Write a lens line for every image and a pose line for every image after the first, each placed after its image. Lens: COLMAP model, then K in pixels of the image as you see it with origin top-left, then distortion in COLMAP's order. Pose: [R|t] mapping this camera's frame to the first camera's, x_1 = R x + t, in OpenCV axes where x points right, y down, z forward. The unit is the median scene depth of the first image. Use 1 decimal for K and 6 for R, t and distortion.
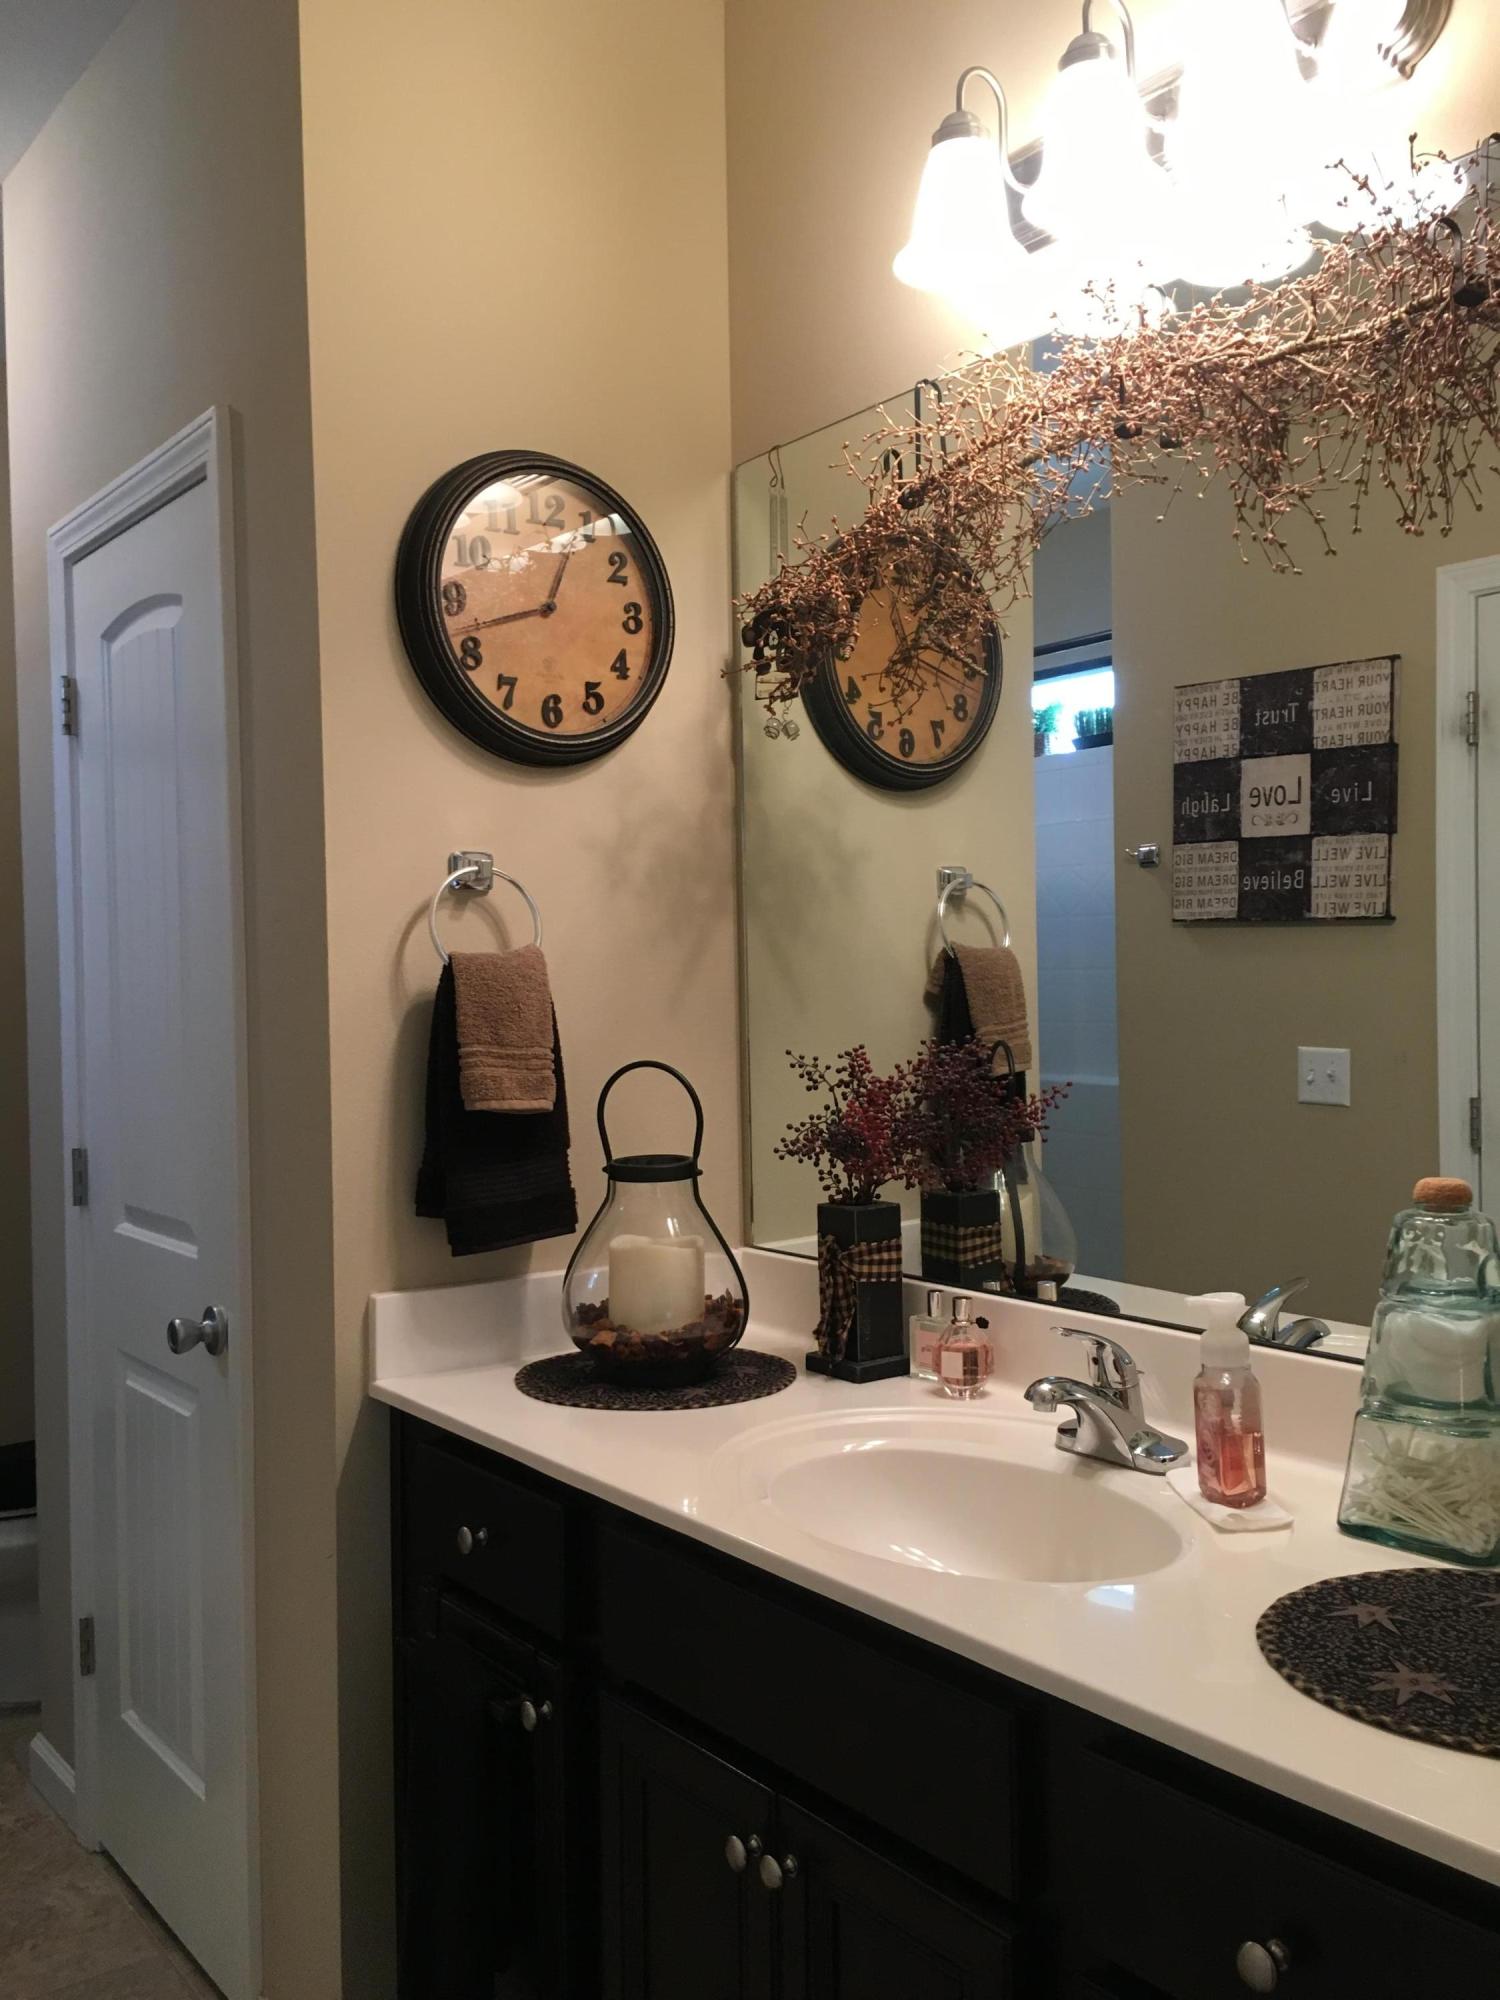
lens RADIAL K [[1701.2, 0, 753.1], [0, 1701.2, 1001.3], [0, 0, 1]] dist [0.064230, -0.093563]
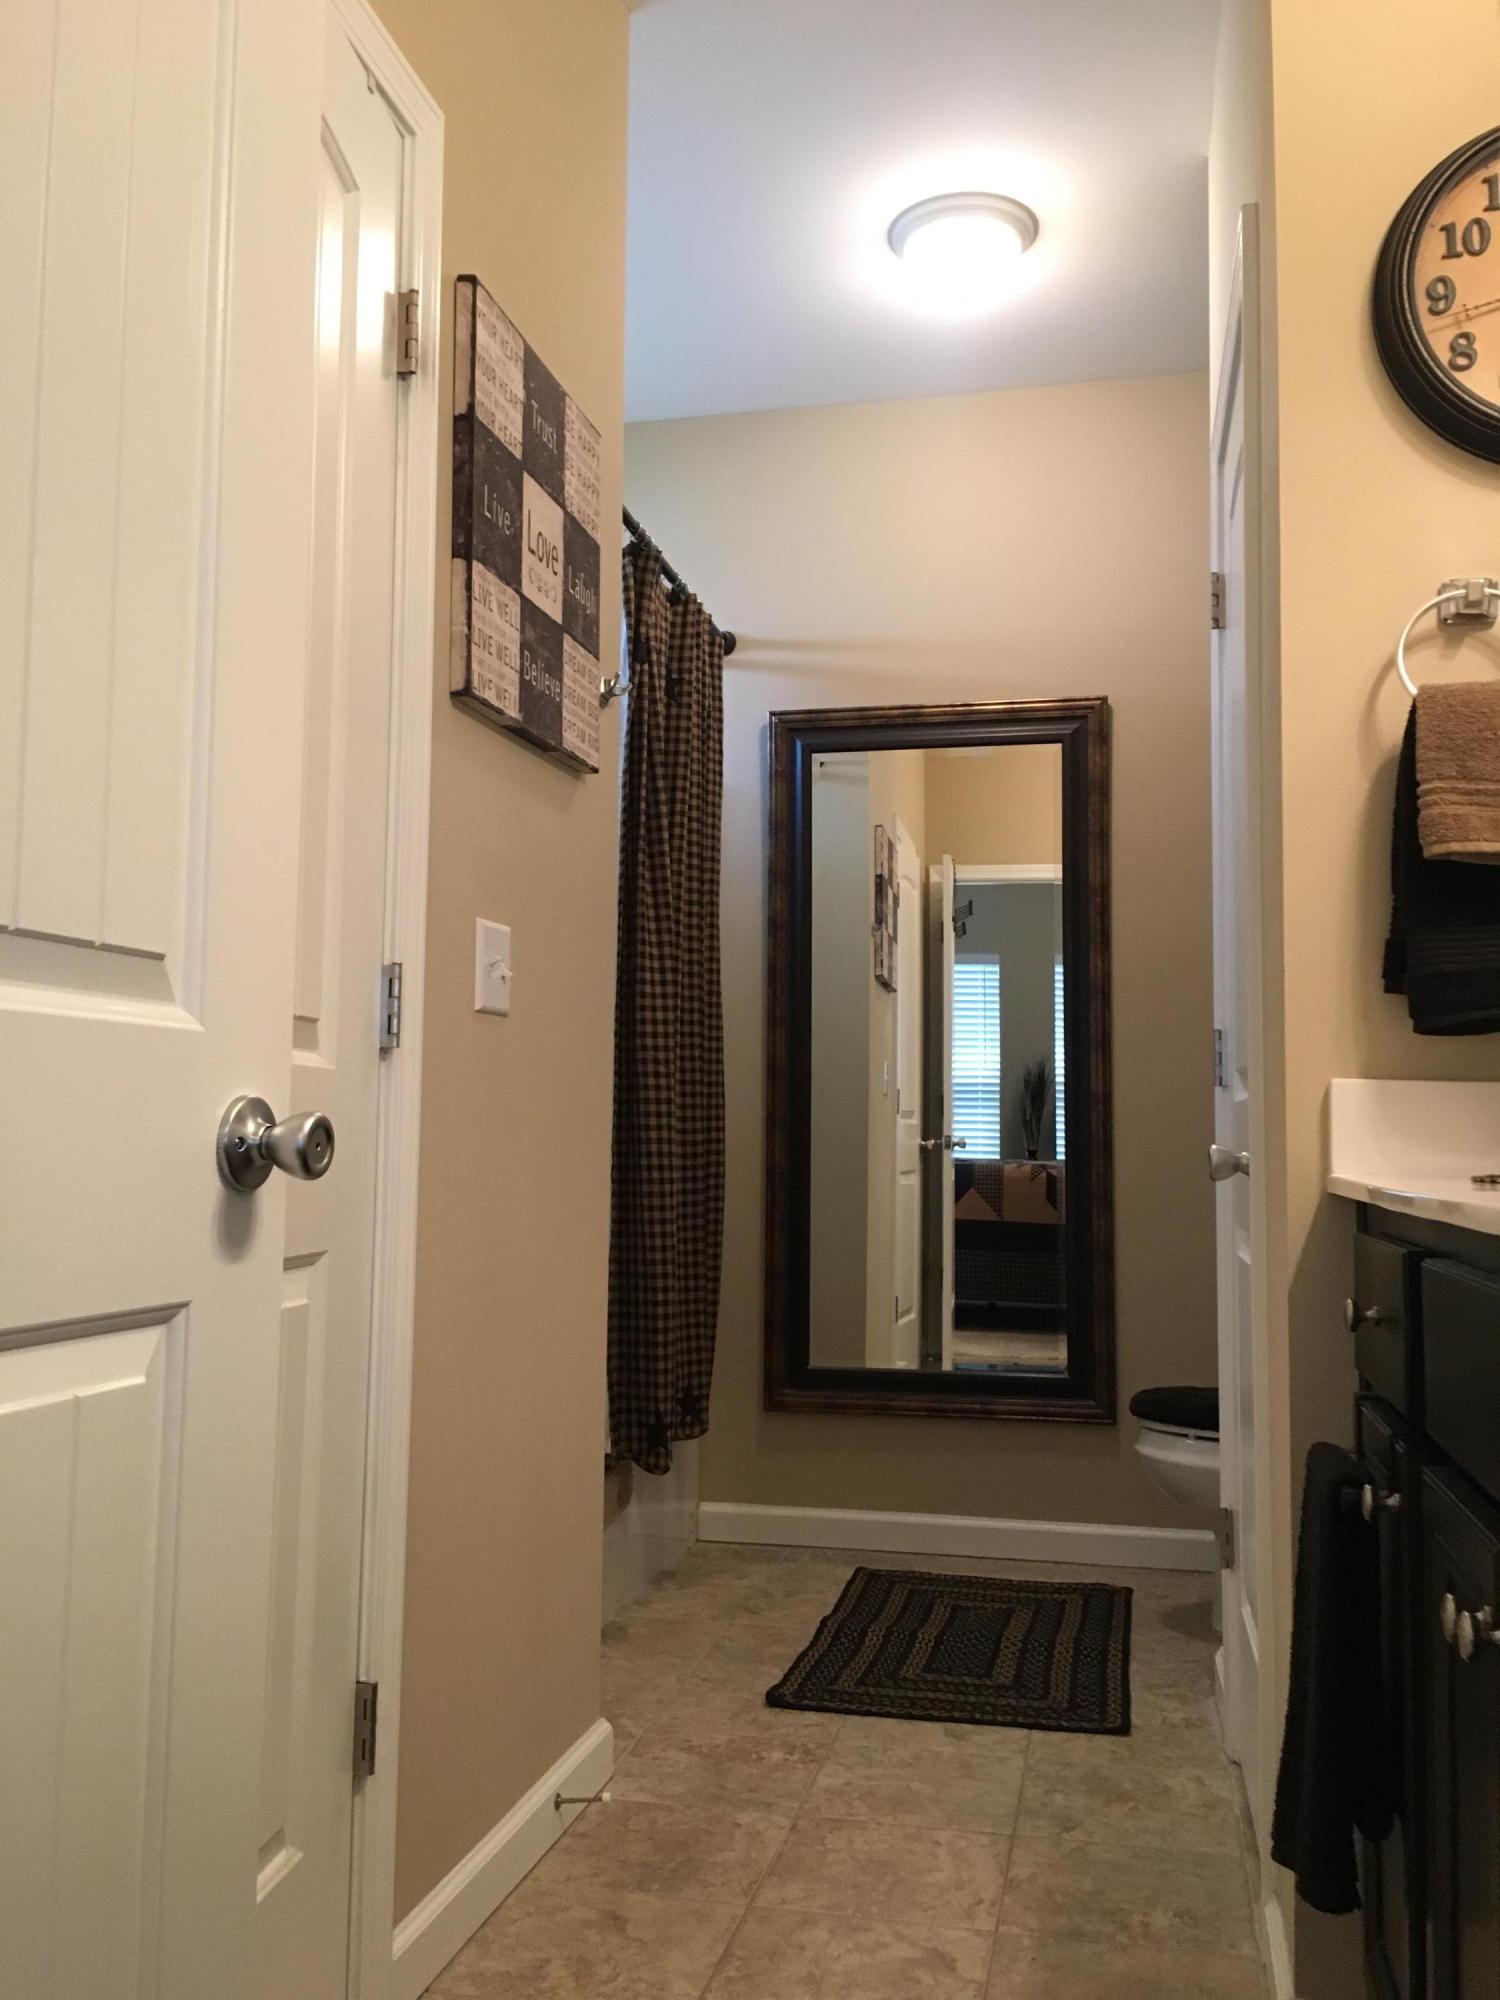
lens RADIAL K [[1701.2, 0, 751.6], [0, 1701.2, 1002.4], [0, 0, 1]] dist [0.064230, -0.093563]
pose [[0.636828, -0.043626, -0.769770, 0.269944], [-0.032746, 0.995967, -0.083537, 0.215549], [0.770310, 0.078406, 0.632831, 0.202807]]
